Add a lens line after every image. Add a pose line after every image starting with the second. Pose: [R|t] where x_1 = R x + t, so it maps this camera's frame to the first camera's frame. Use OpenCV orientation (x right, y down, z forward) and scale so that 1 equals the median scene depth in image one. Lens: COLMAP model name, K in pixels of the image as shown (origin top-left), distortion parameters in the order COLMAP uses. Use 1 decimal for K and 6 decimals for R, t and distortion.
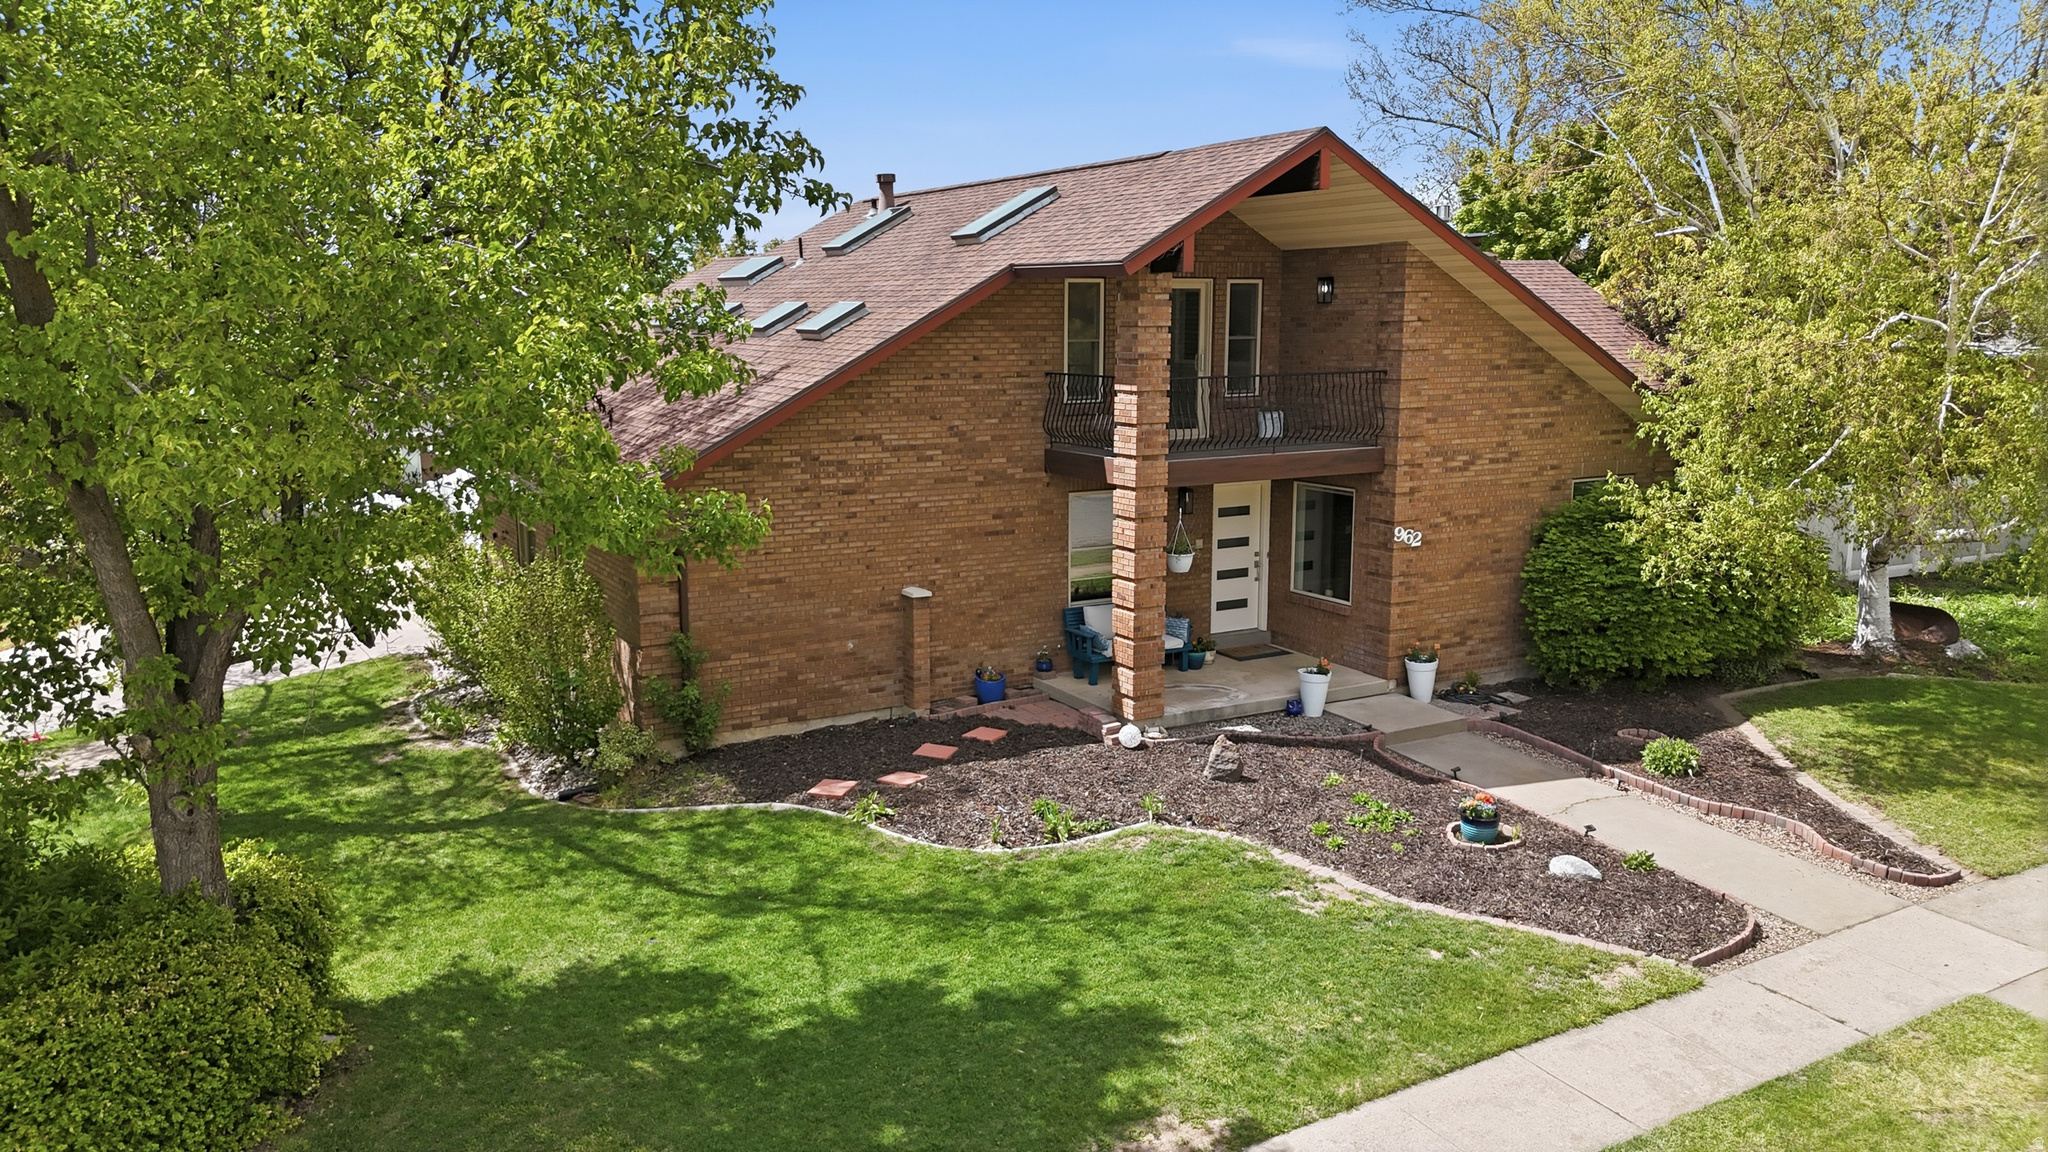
lens RADIAL K [[1472.4, 0, 1008.7], [0, 1472.4, 573.5], [0, 0, 1]] dist [0.038650, -0.016357]
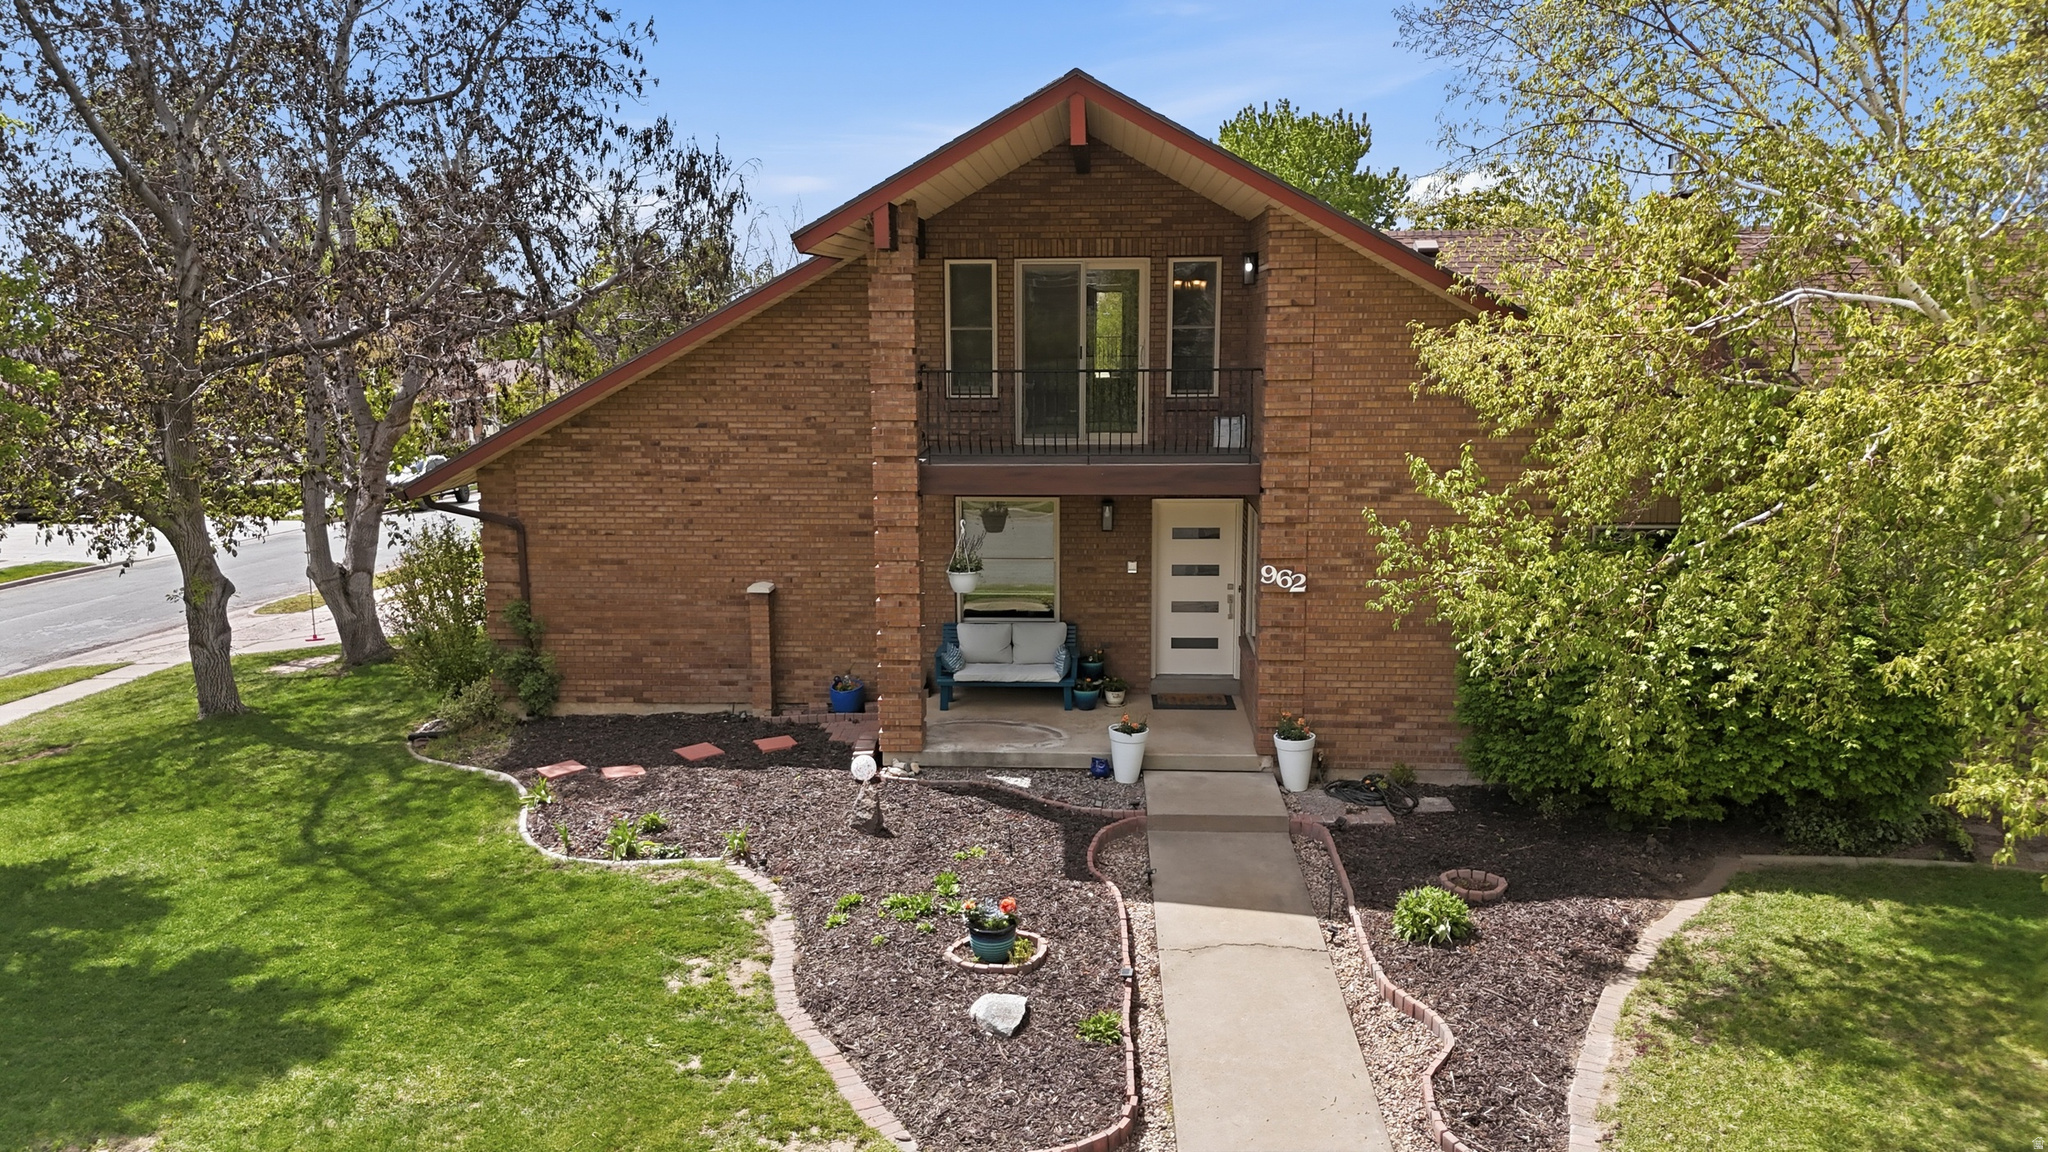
lens RADIAL K [[1472.4, 0, 1031.0], [0, 1472.4, 580.1], [0, 0, 1]] dist [0.038650, -0.016357]
pose [[0.848179, 0.093331, -0.521422, 0.632636], [-0.090063, 0.995432, 0.031674, -0.041377], [0.521996, 0.020095, 0.852711, 0.285976]]
